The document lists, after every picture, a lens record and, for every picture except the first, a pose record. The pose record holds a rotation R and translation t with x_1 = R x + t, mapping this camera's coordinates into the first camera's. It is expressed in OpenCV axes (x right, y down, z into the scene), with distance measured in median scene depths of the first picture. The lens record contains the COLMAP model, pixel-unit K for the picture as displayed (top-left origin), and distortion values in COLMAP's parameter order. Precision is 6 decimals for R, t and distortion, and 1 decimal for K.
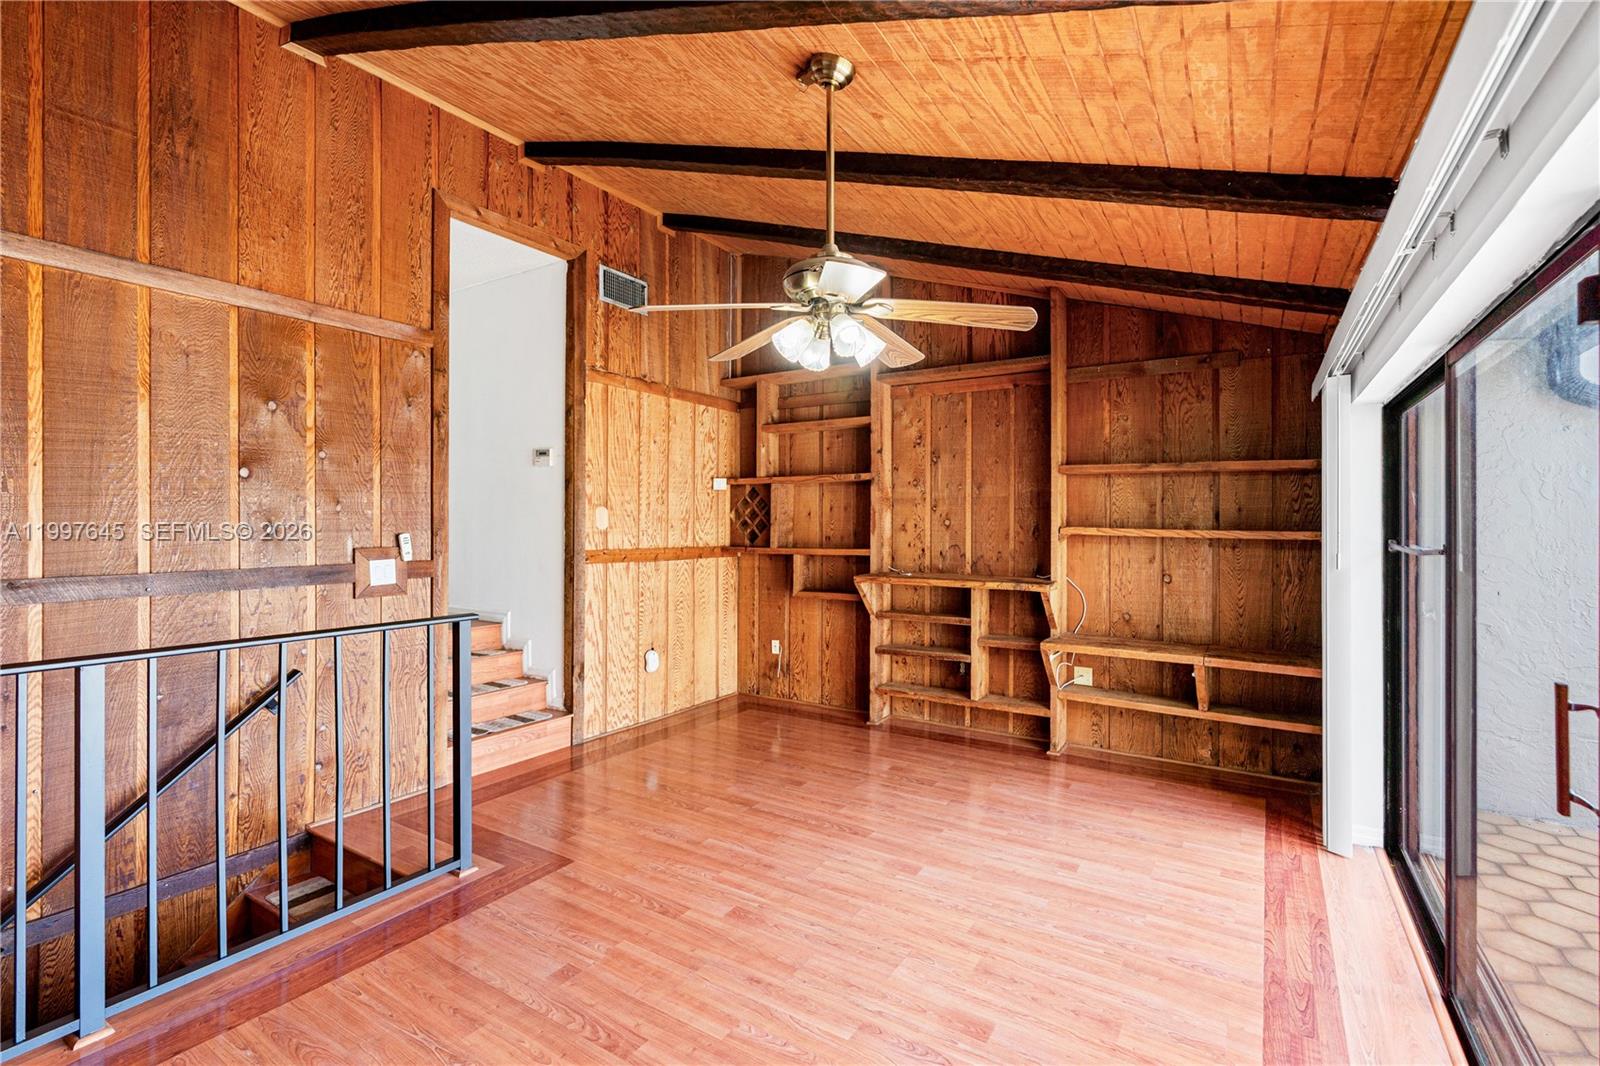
lens RADIAL K [[726.7, 0, 800.5], [0, 726.7, 523.8], [0, 0, 1]] dist [-0.010789, 0.002856]
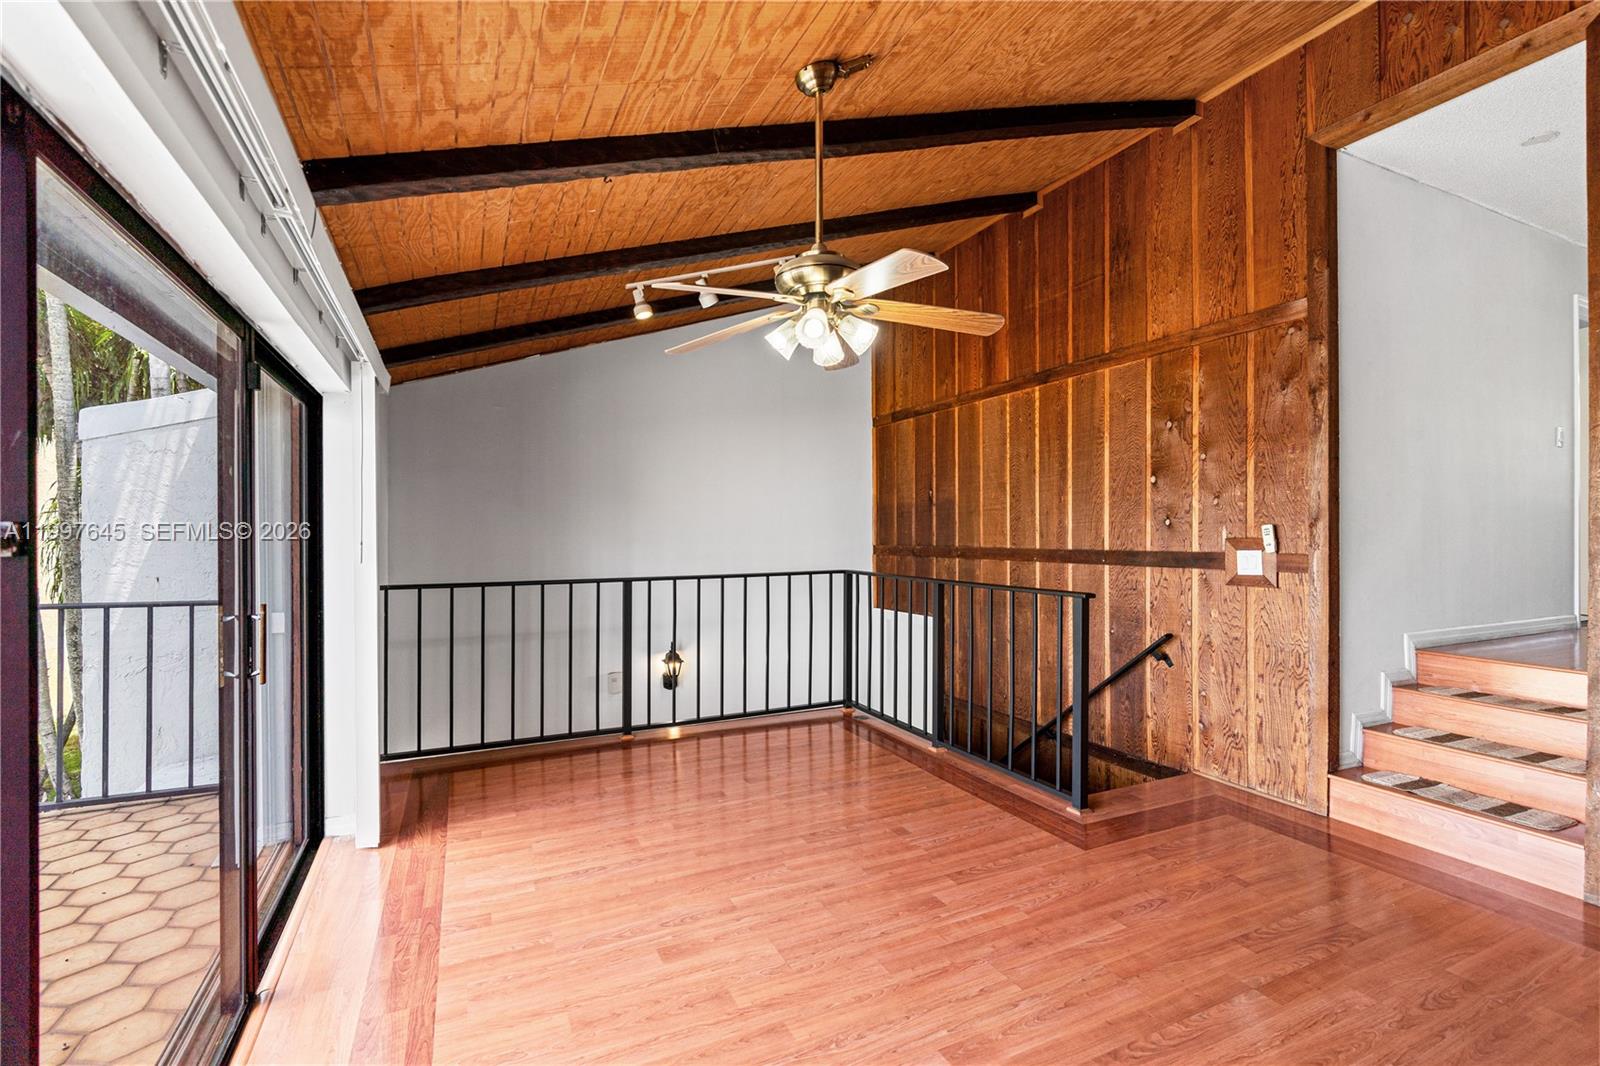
lens RADIAL K [[726.7, 0, 795.2], [0, 726.7, 532.3], [0, 0, 1]] dist [-0.010789, 0.002856]
pose [[-0.543682, 0.000042, -0.839291, 0.760971], [0.005517, 0.999979, -0.003524, 0.029881], [0.839273, -0.006546, -0.543671, 1.242136]]
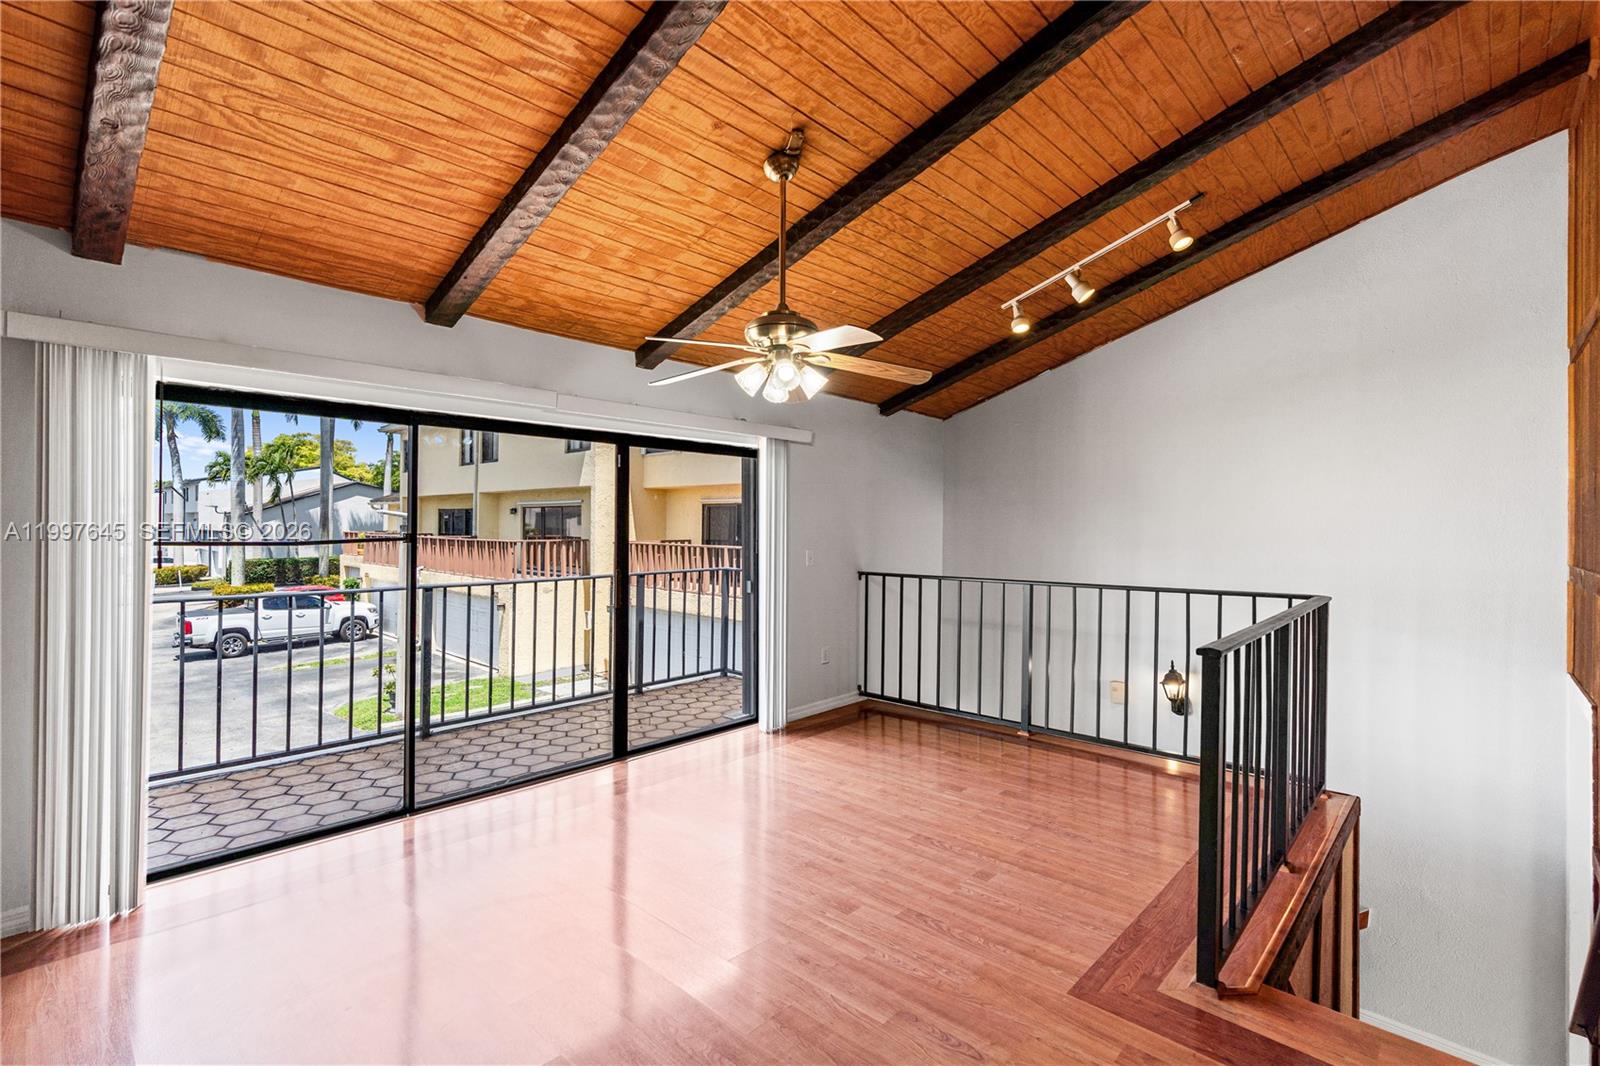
lens RADIAL K [[726.7, 0, 797.2], [0, 726.7, 528.0], [0, 0, 1]] dist [-0.010789, 0.002856]
pose [[-0.980724, -0.009275, 0.195176, -0.189485], [-0.010103, 0.999944, -0.003244, 0.009468], [-0.195135, -0.005153, -0.980763, 1.805092]]
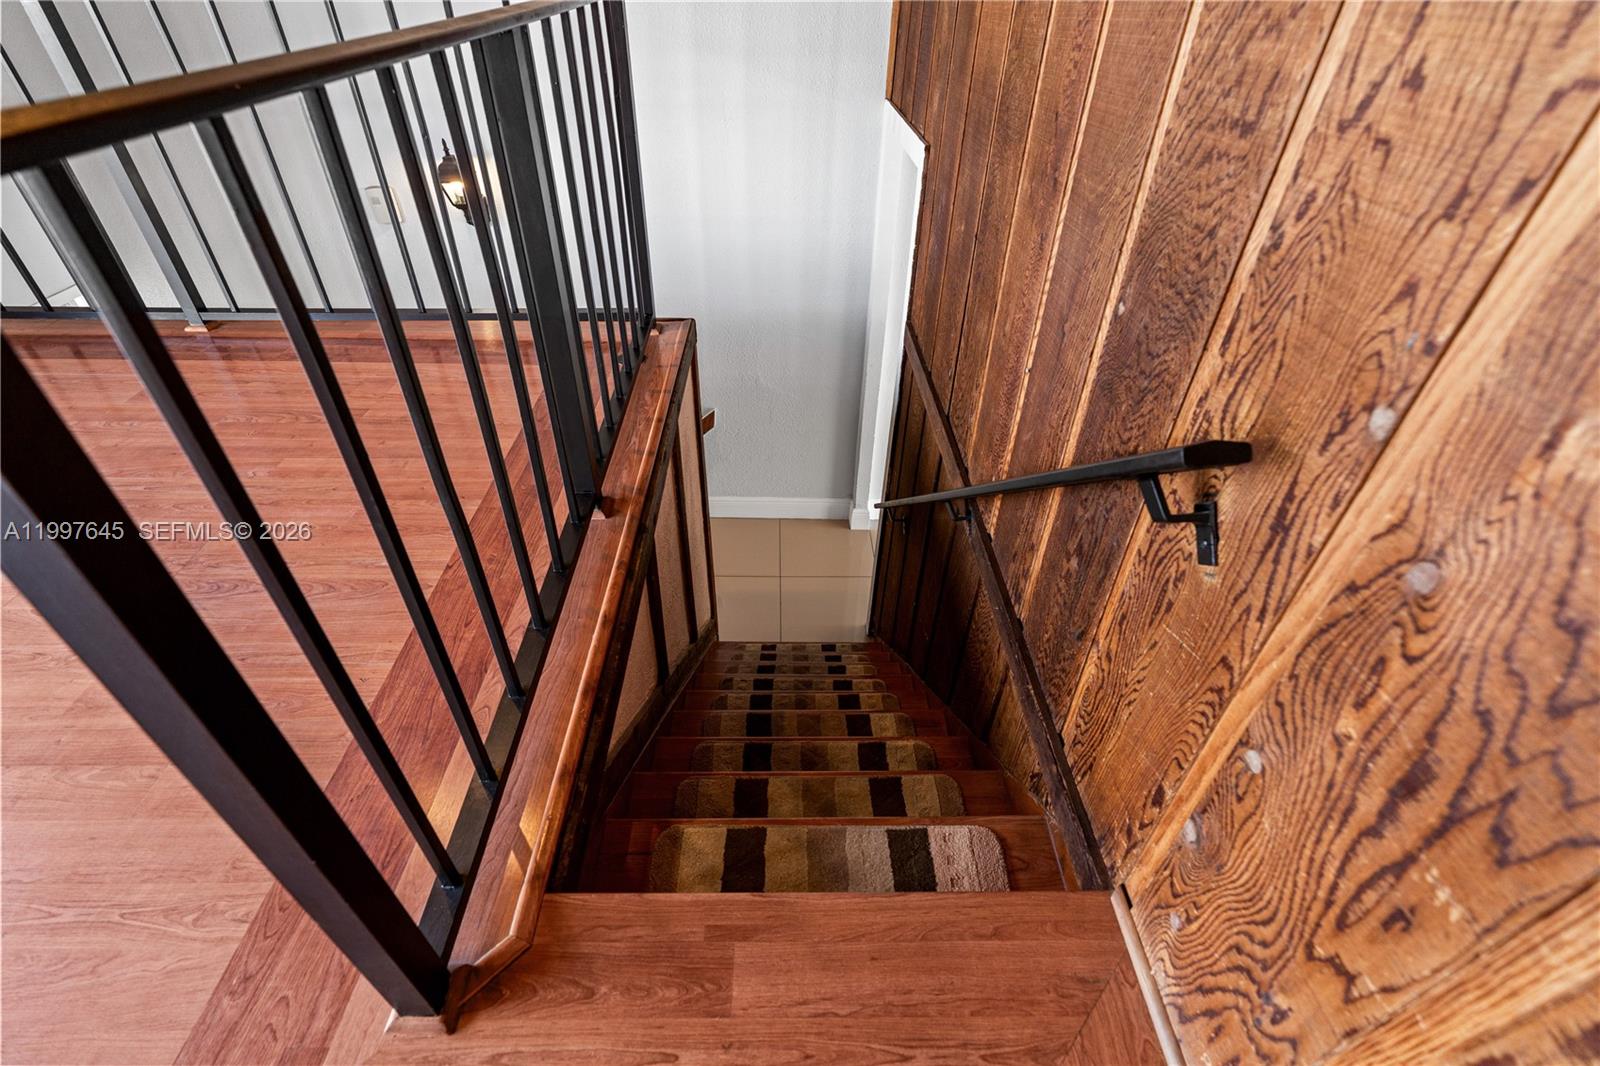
lens RADIAL K [[726.7, 0, 797.5], [0, 726.7, 532.9], [0, 0, 1]] dist [-0.010789, 0.002856]
pose [[-0.836269, 0.327118, -0.440055, -0.529906], [-0.020385, 0.783449, 0.621122, 0.098320], [0.547940, 0.528395, -0.648506, 1.182445]]
